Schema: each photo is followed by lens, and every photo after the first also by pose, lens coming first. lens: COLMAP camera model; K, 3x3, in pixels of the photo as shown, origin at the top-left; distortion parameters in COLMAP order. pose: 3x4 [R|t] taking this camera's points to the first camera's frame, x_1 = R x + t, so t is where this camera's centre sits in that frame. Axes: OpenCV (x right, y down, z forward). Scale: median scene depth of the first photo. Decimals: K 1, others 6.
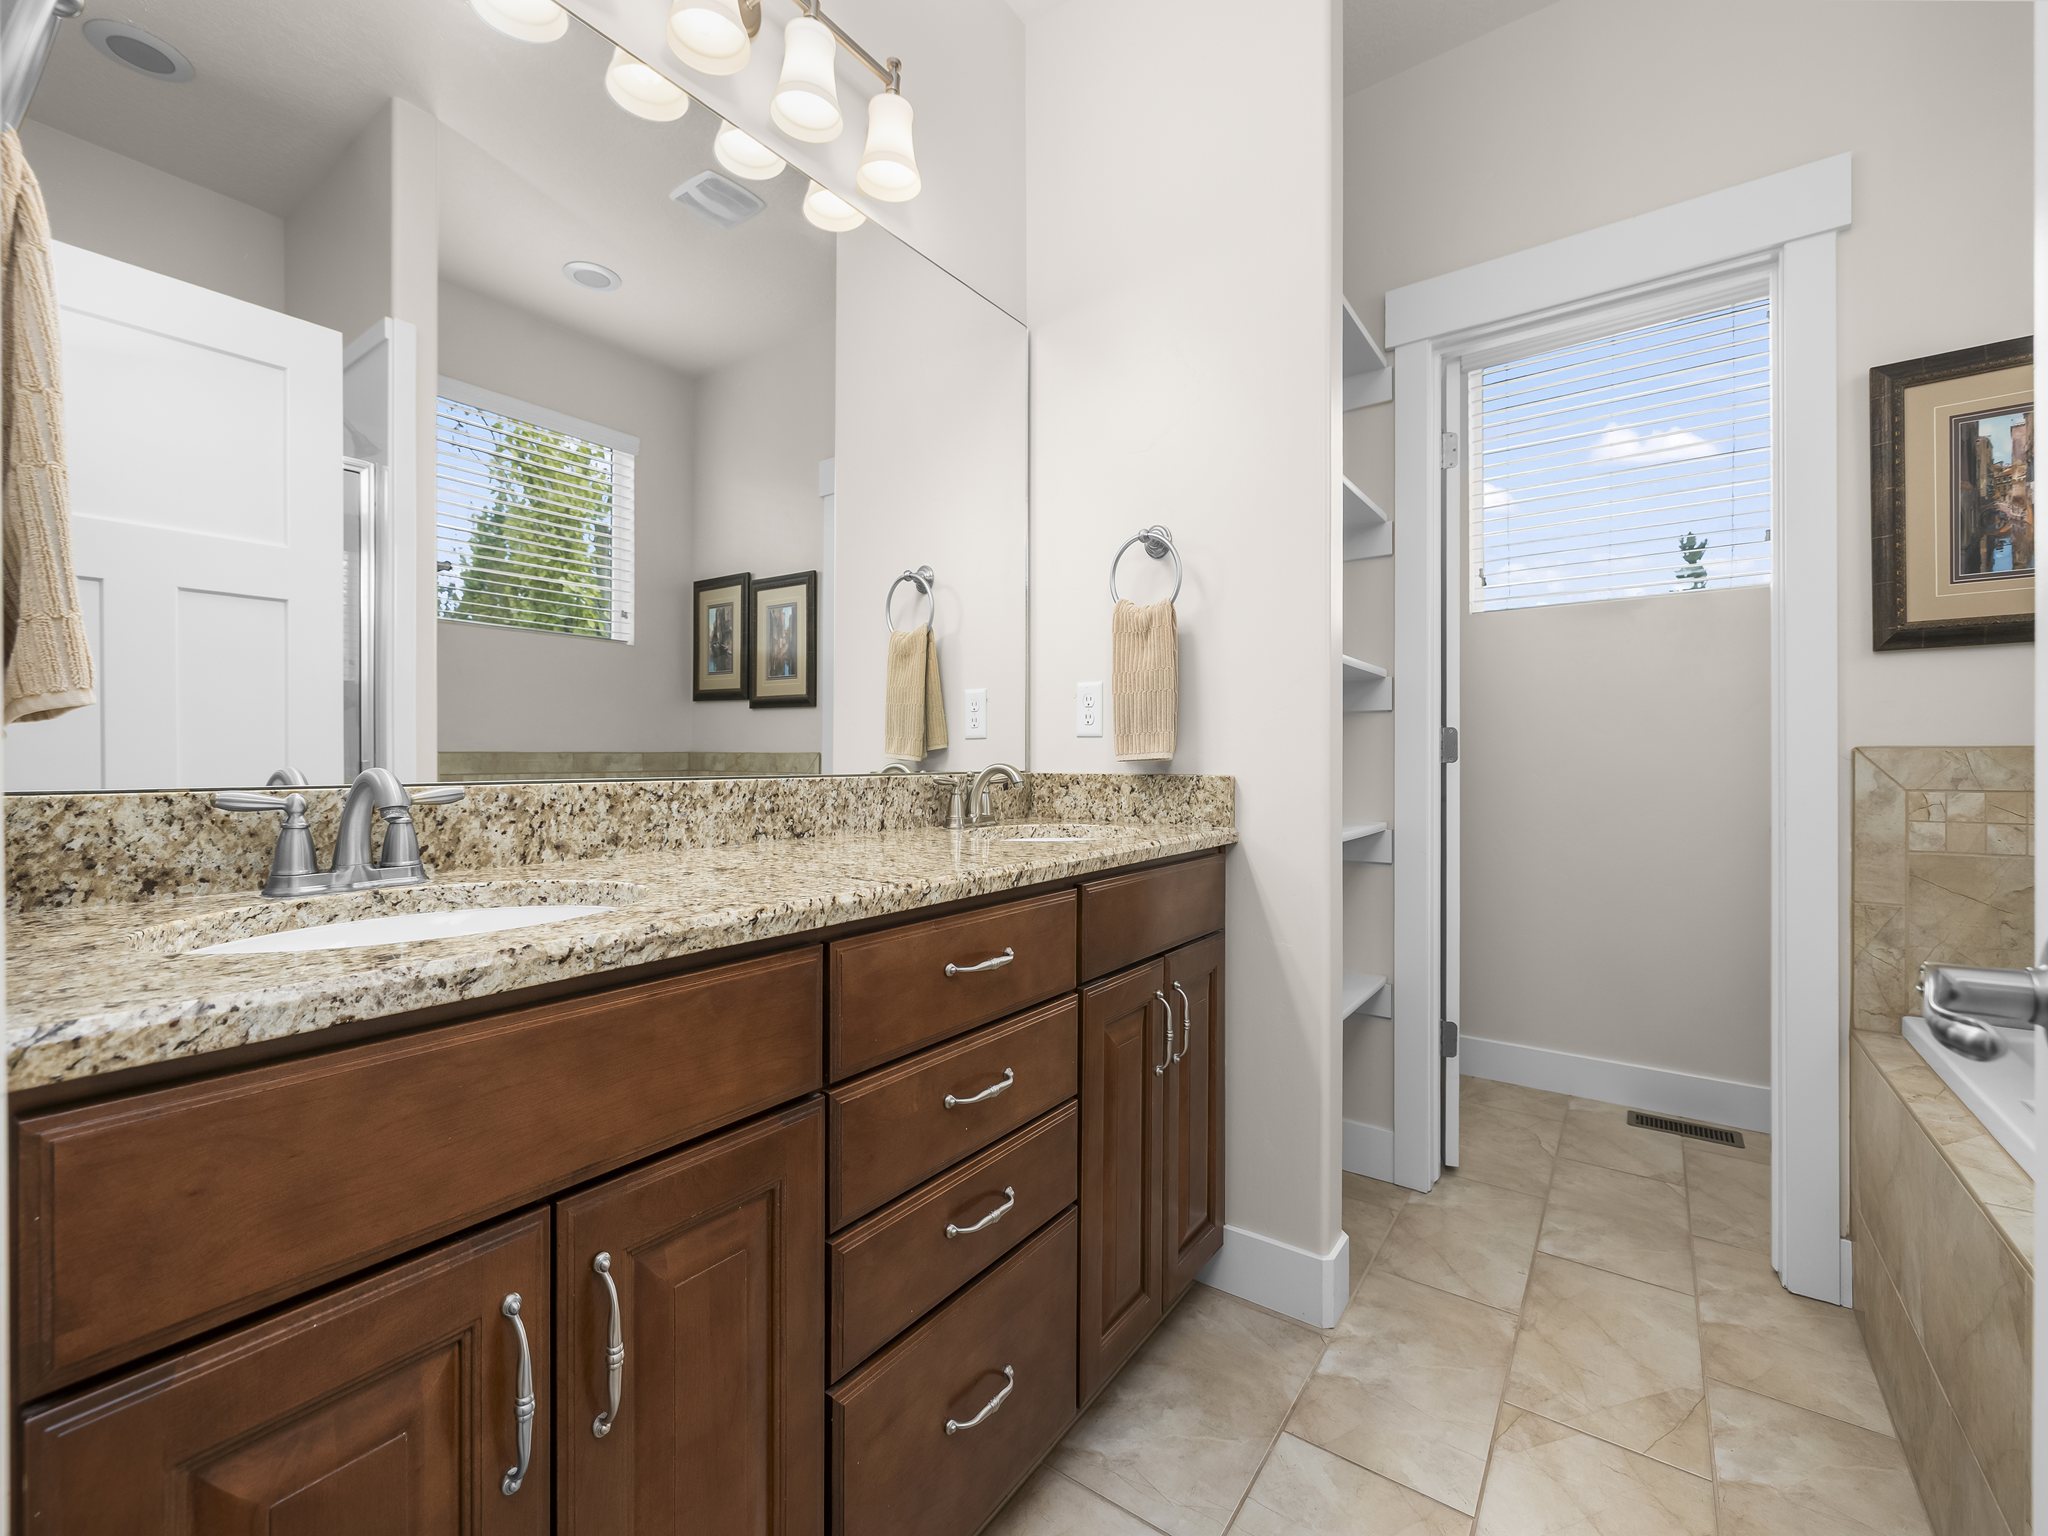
lens RADIAL K [[862.0, 0, 1026.4], [0, 862.0, 766.9], [0, 0, 1]] dist [-0.002205, 0.000110]
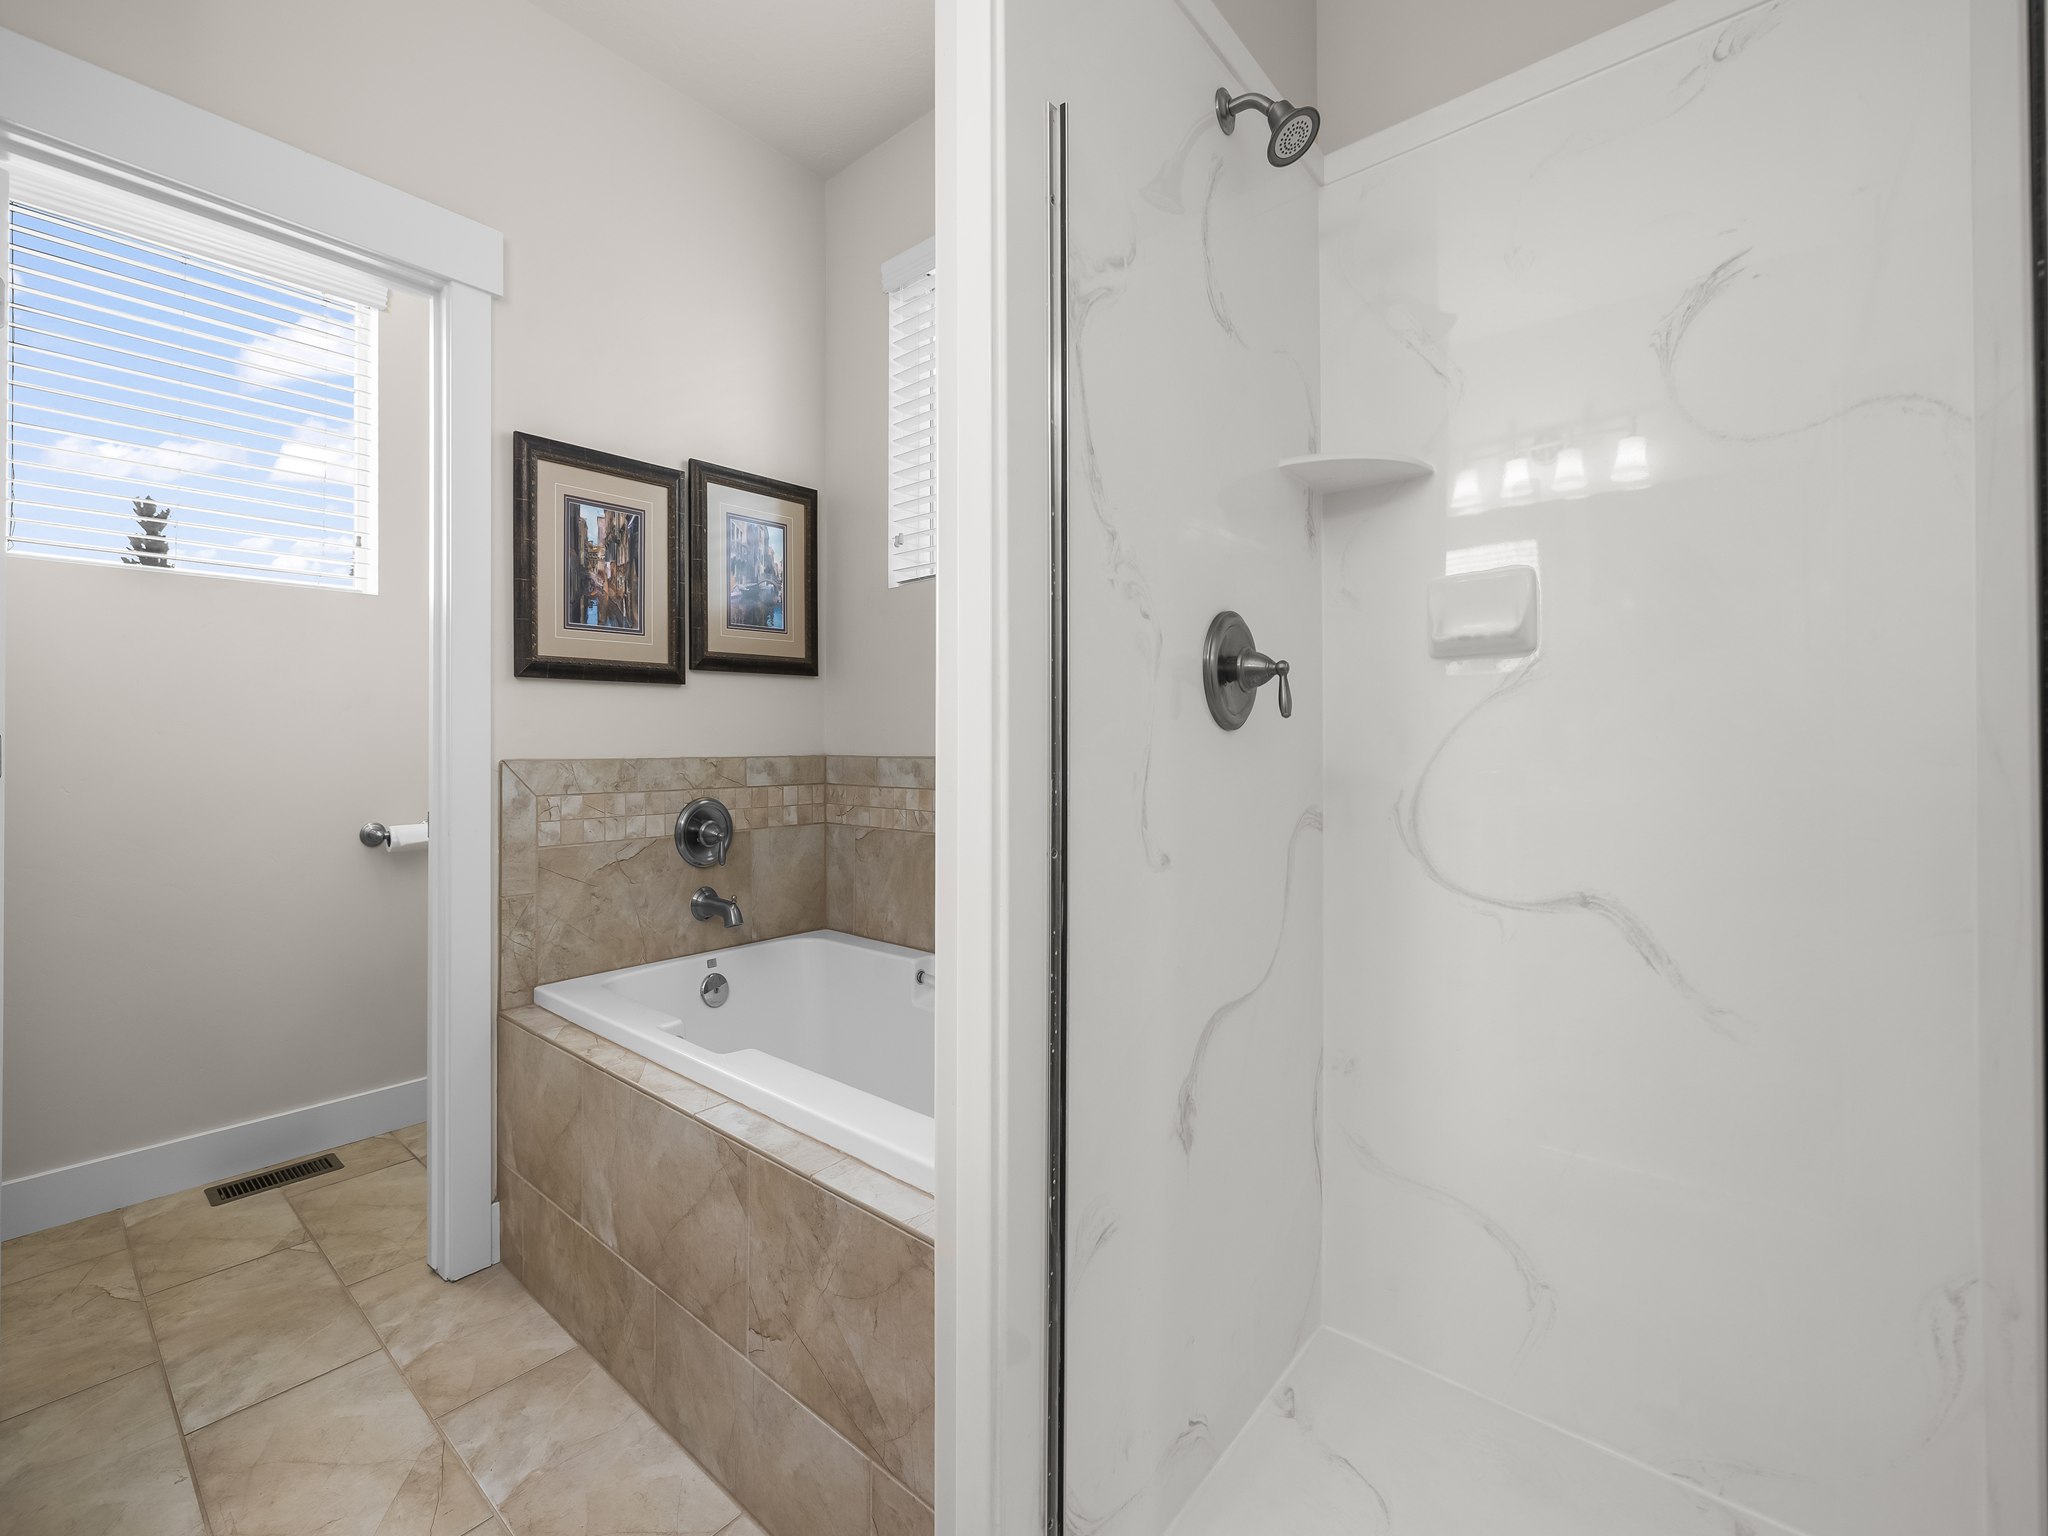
lens RADIAL K [[862.0, 0, 1003.3], [0, 862.0, 743.3], [0, 0, 1]] dist [-0.002205, 0.000110]
pose [[0.085146, 0.005842, 0.996351, -0.107147], [0.009721, 0.999930, -0.006694, -0.031509], [-0.996321, 0.010255, 0.085083, 0.253567]]
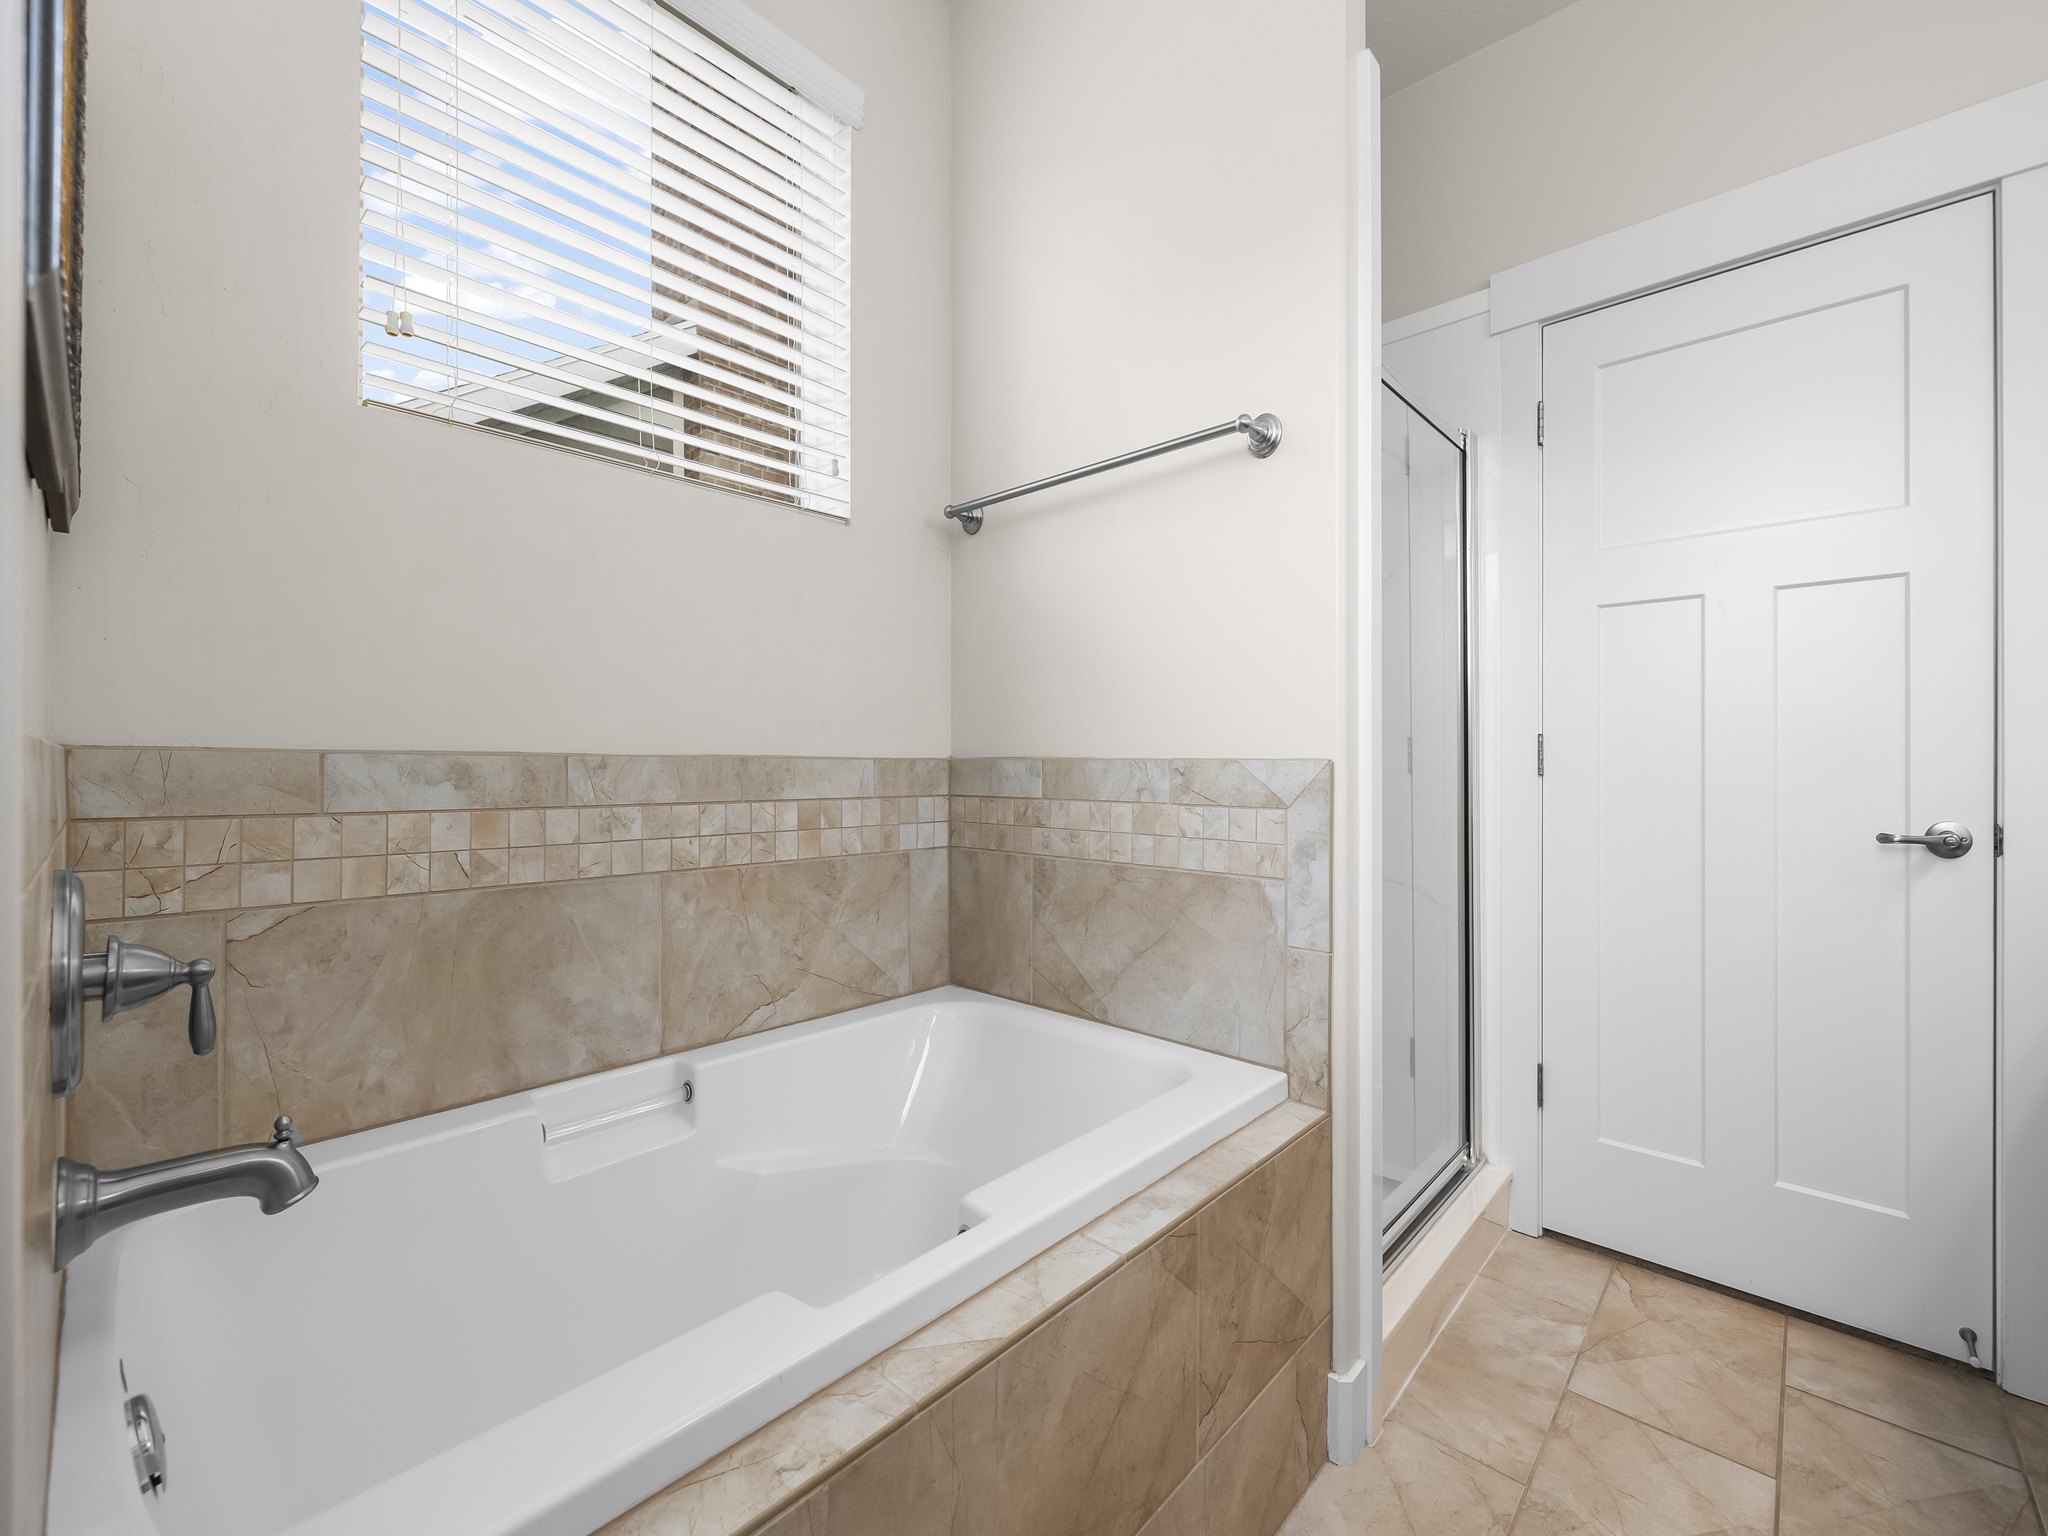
lens RADIAL K [[862.0, 0, 1018.1], [0, 862.0, 756.3], [0, 0, 1]] dist [-0.002205, 0.000110]
pose [[-0.992403, -0.002533, 0.123000, 0.698254], [-0.002371, 0.999996, 0.001469, -0.018603], [-0.123003, 0.001166, -0.992406, 1.207992]]
